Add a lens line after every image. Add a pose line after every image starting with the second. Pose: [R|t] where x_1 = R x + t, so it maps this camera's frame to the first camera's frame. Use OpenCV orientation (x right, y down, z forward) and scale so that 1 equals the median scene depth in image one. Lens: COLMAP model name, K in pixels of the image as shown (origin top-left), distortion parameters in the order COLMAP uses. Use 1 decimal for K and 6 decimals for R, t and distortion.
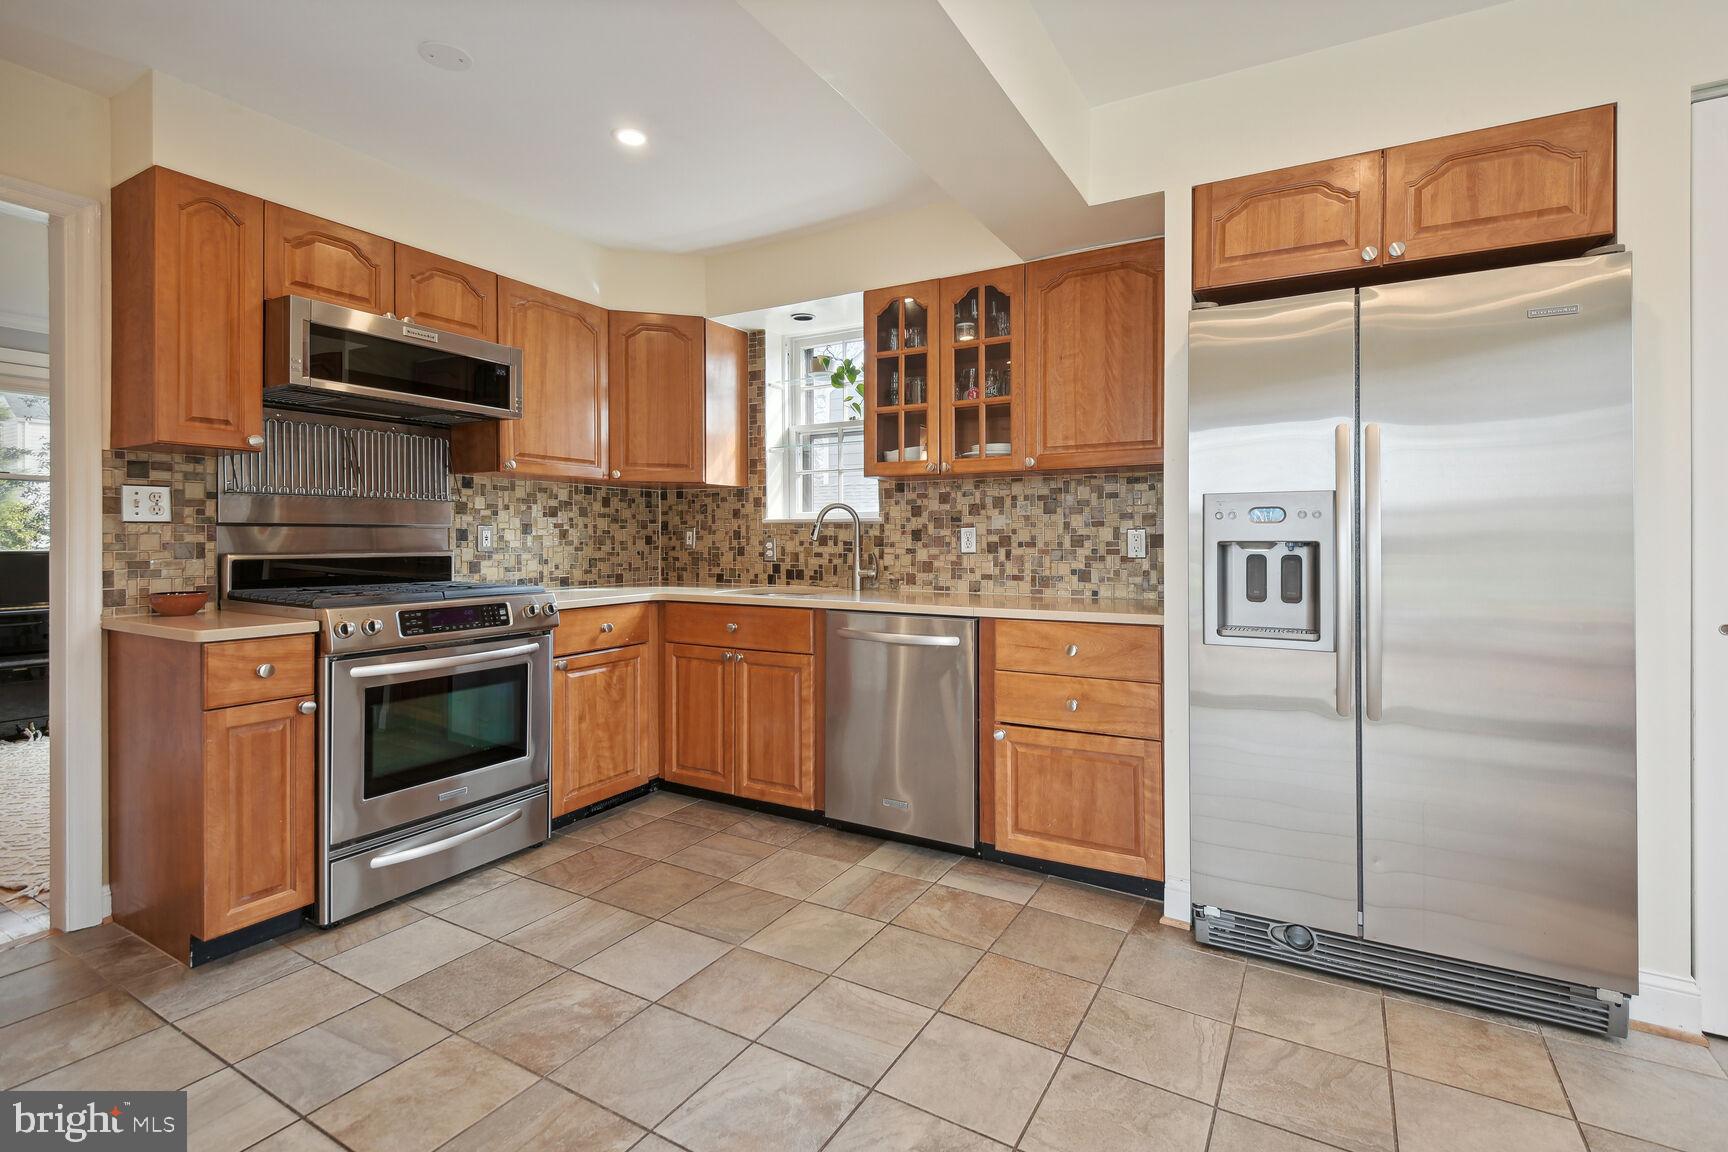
lens RADIAL K [[780.2, 0, 867.7], [0, 780.2, 539.4], [0, 0, 1]] dist [0.031279, -0.013952]
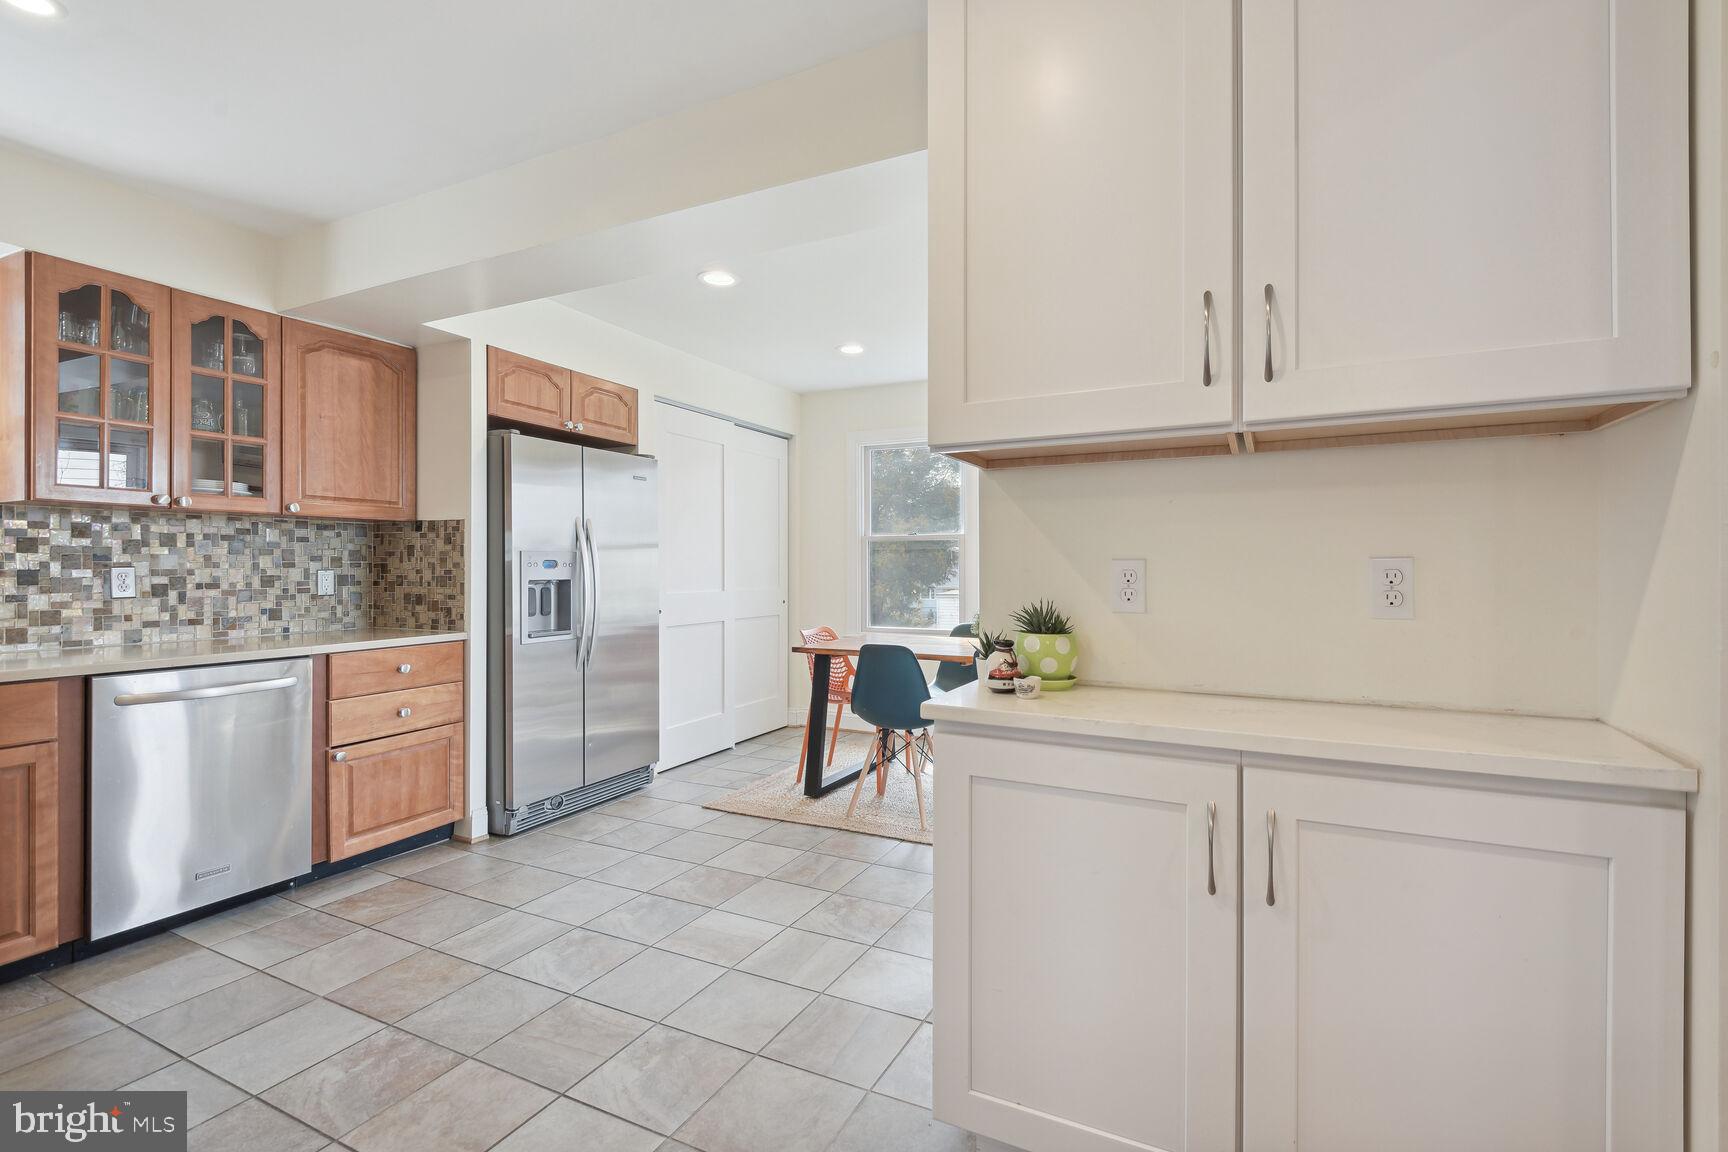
lens RADIAL K [[785.1, 0, 864.0], [0, 785.1, 576.0], [0, 0, 1]] dist [0.031984, -0.000108]
pose [[-0.033333, -0.009435, 0.999400, -0.911986], [0.000583, 0.999955, 0.009460, -0.016387], [-0.999444, 0.000898, -0.033326, 0.268316]]
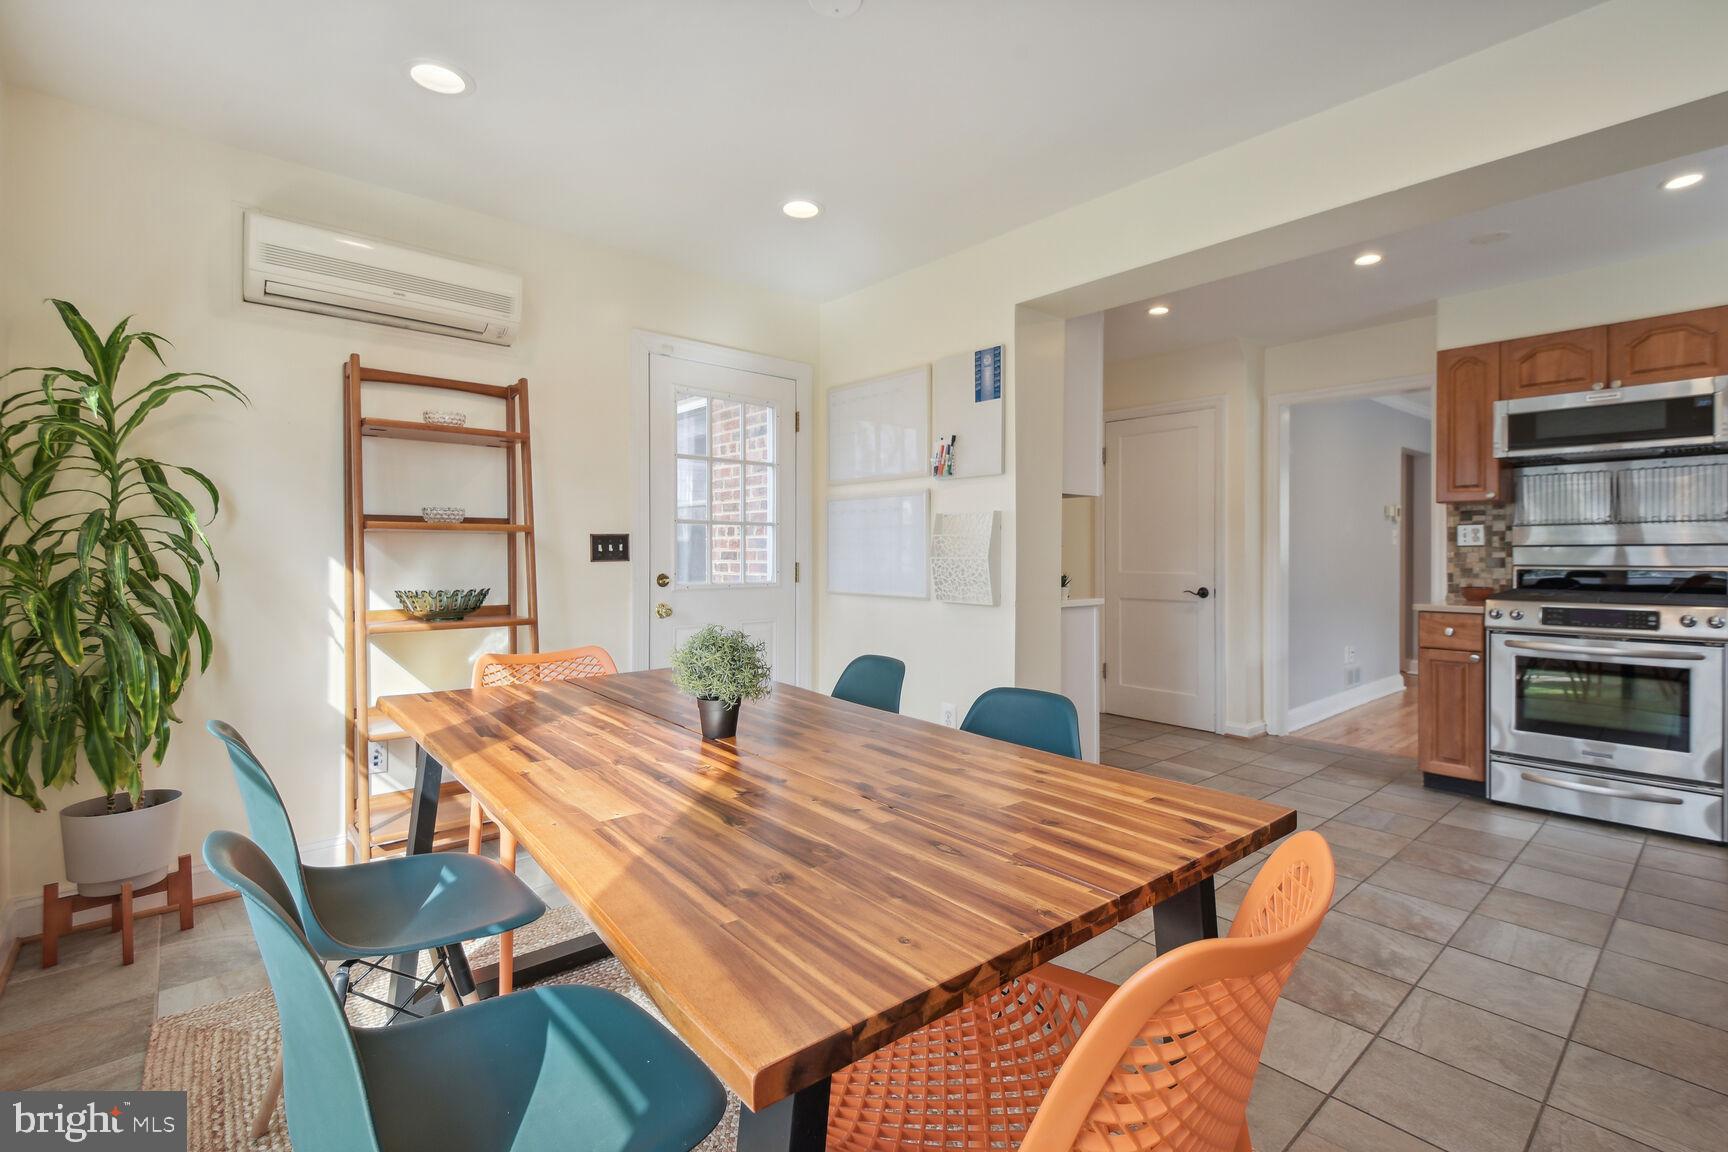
lens RADIAL K [[780.2, 0, 867.7], [0, 780.2, 539.4], [0, 0, 1]] dist [0.031279, -0.013952]
pose [[-0.340110, -0.018287, -0.940208, 0.964435], [-0.001648, 0.999821, -0.018851, -0.000861], [0.940384, -0.004862, -0.340079, 0.288812]]
